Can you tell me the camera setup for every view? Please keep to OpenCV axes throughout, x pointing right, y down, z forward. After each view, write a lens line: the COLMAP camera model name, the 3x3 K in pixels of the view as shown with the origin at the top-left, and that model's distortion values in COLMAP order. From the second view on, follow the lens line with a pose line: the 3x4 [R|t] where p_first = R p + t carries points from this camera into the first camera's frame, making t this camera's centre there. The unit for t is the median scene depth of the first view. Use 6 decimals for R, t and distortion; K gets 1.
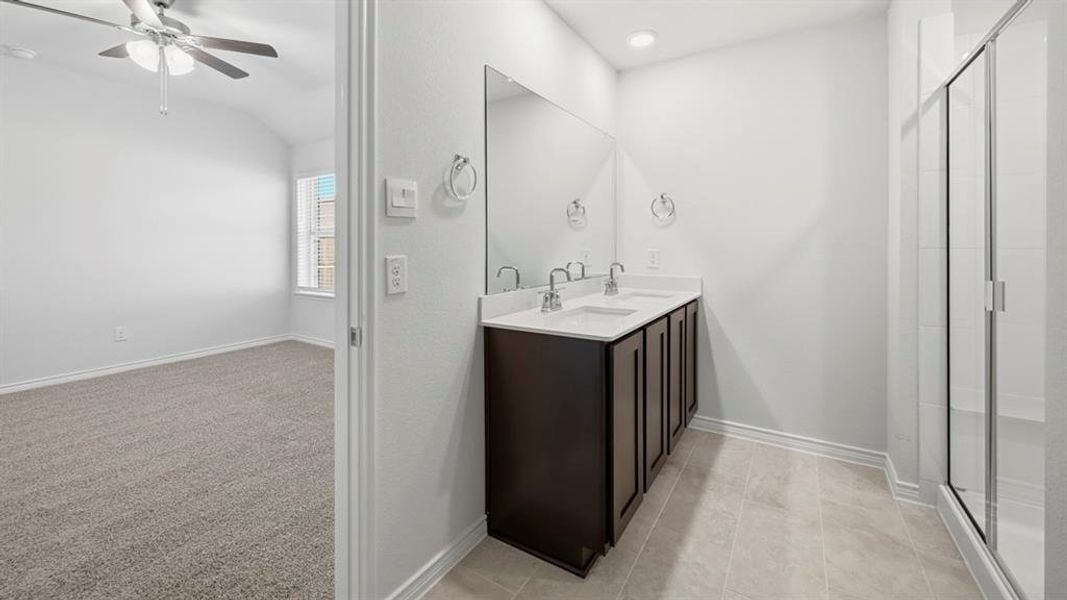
lens RADIAL K [[424.4, 0, 539.8], [0, 424.4, 245.6], [0, 0, 1]] dist [0.001187, 0.000046]
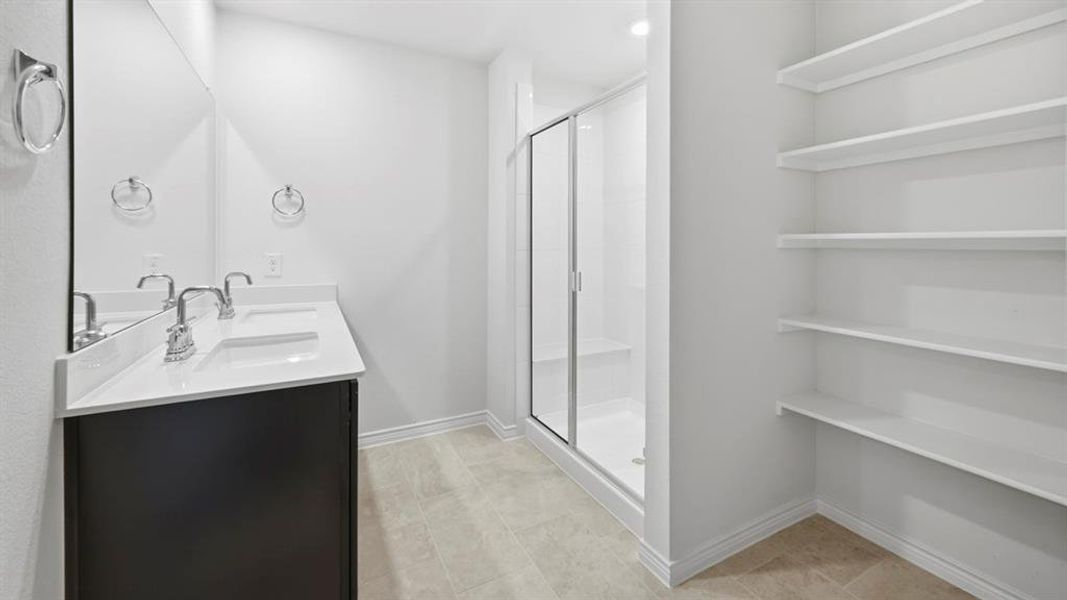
lens RADIAL K [[424.4, 0, 539.8], [0, 424.4, 245.6], [0, 0, 1]] dist [0.001187, 0.000046]
pose [[0.511550, 0.001913, 0.859252, -0.235169], [-0.001325, 0.999998, -0.001438, -0.007335], [-0.859253, -0.000403, 0.511551, 0.237801]]
